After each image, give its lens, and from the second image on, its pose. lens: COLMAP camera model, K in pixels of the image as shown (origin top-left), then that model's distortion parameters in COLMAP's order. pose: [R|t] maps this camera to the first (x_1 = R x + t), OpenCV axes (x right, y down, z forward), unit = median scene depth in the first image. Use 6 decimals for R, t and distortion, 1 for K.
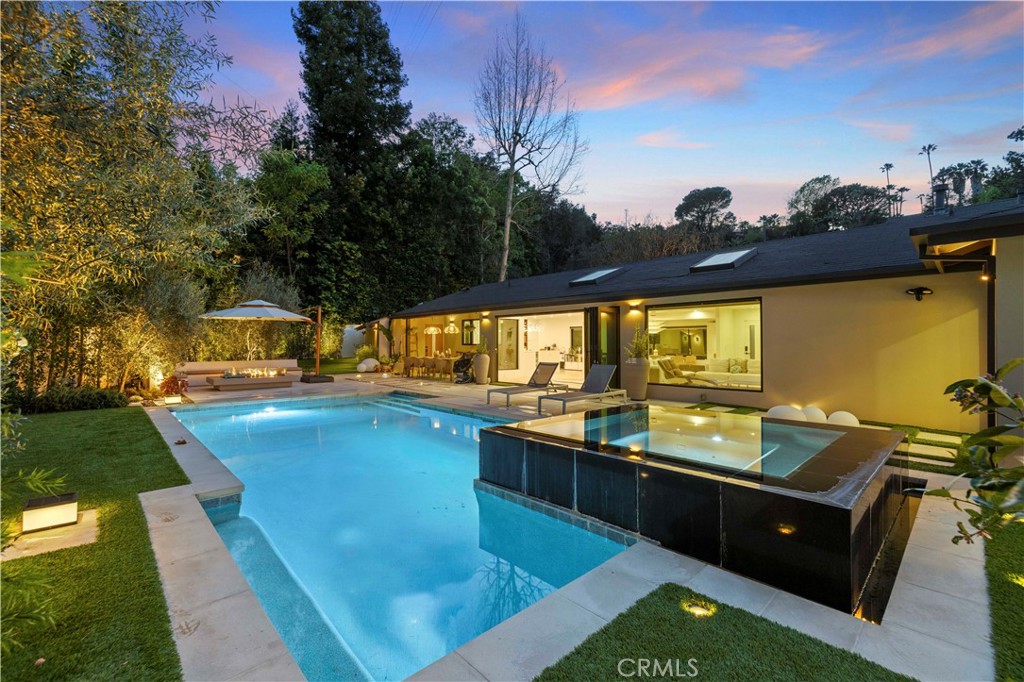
lens RADIAL K [[432.1, 0, 508.5], [0, 432.1, 341.0], [0, 0, 1]] dist [0.001736, 0.000380]
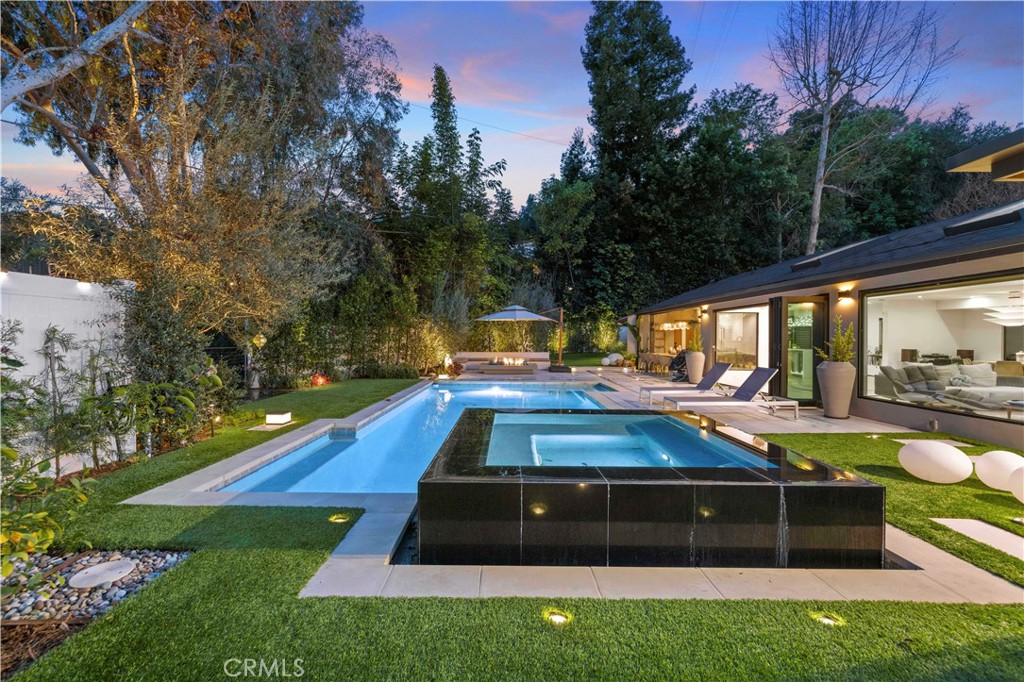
lens RADIAL K [[432.1, 0, 508.5], [0, 432.1, 341.0], [0, 0, 1]] dist [0.001736, 0.000380]
pose [[0.730317, 0.009095, -0.683047, 0.143684], [-0.001061, 0.999925, 0.012179, -0.001986], [0.683107, -0.008170, 0.730272, 0.022603]]
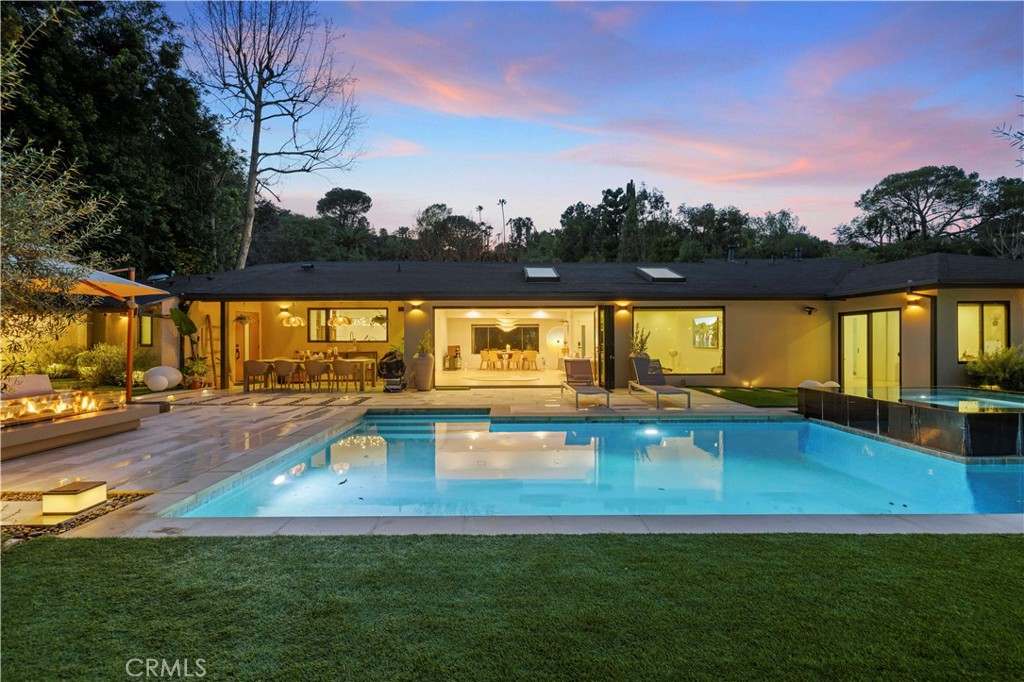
lens RADIAL K [[432.1, 0, 508.5], [0, 432.1, 341.0], [0, 0, 1]] dist [0.001736, 0.000380]
pose [[0.677231, -0.002455, 0.735766, -0.285156], [-0.002402, 0.999982, 0.005548, 0.001598], [-0.735767, -0.005524, 0.677213, 0.173975]]
